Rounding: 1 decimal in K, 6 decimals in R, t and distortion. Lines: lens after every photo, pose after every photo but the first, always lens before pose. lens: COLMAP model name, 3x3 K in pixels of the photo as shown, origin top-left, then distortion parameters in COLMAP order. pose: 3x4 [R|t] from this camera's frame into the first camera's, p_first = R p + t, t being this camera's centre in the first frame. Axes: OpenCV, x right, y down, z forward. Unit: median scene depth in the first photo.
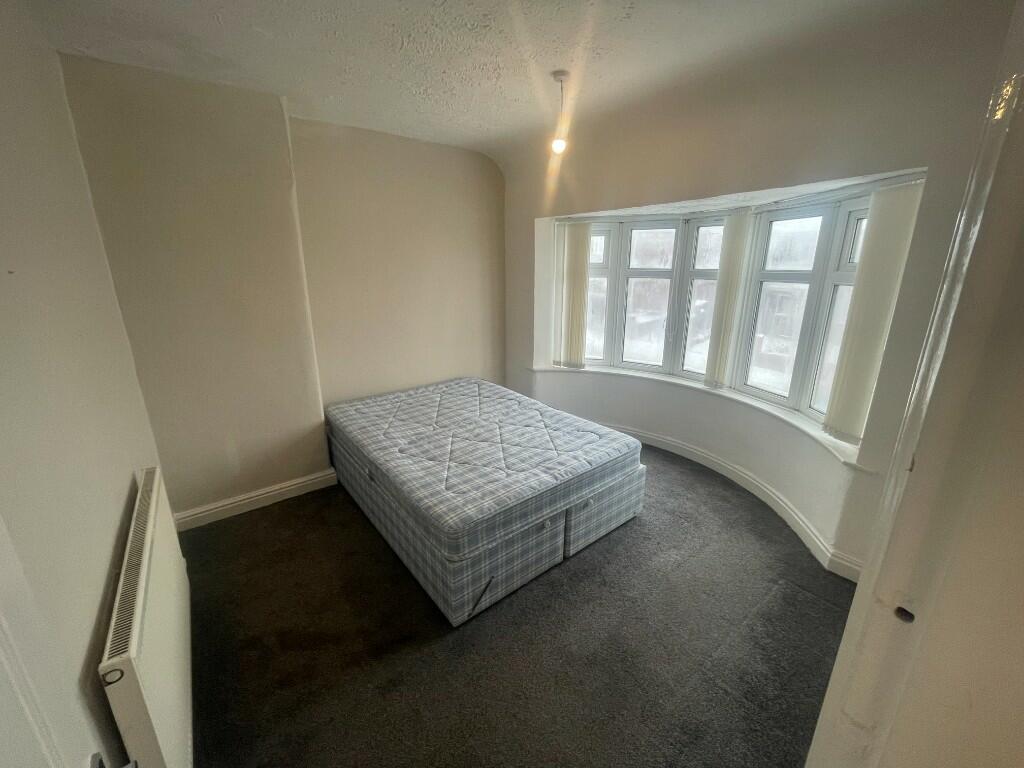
lens RADIAL K [[412.6, 0, 510.7], [0, 412.6, 381.8], [0, 0, 1]] dist [-0.003883, -0.000201]
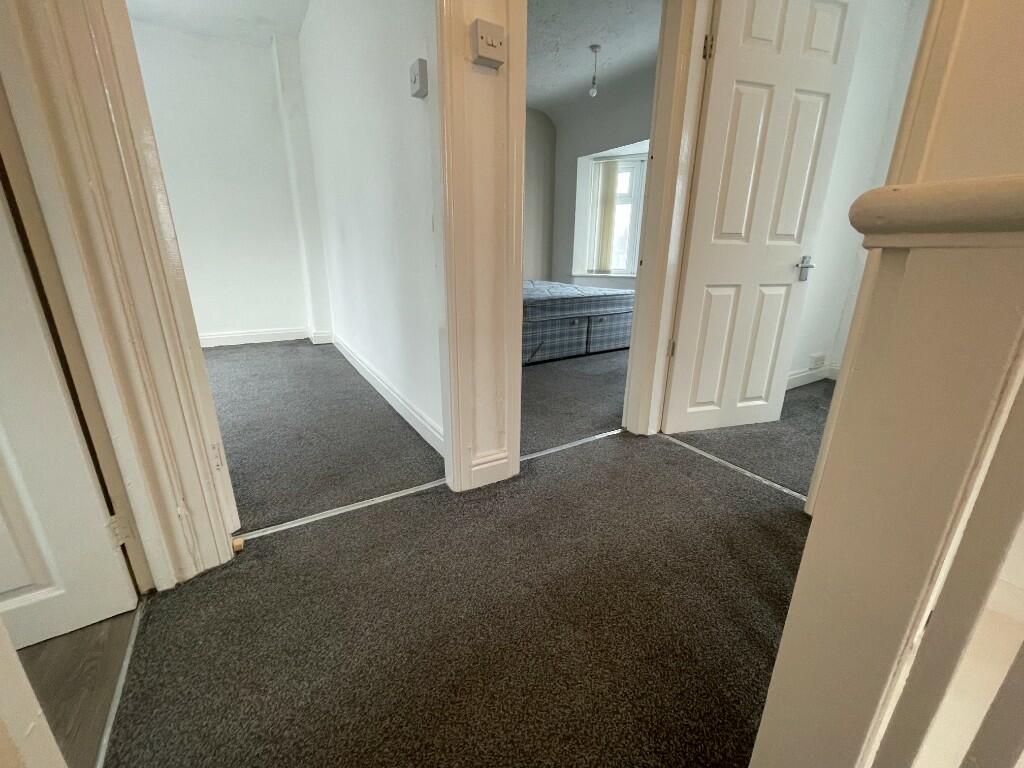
lens RADIAL K [[412.6, 0, 512.3], [0, 412.6, 382.8], [0, 0, 1]] dist [-0.003883, -0.000201]
pose [[0.995064, 0.039607, -0.090991, -0.006404], [-0.038009, 0.999092, 0.019230, 0.523173], [0.091670, -0.015676, 0.995666, -0.628835]]
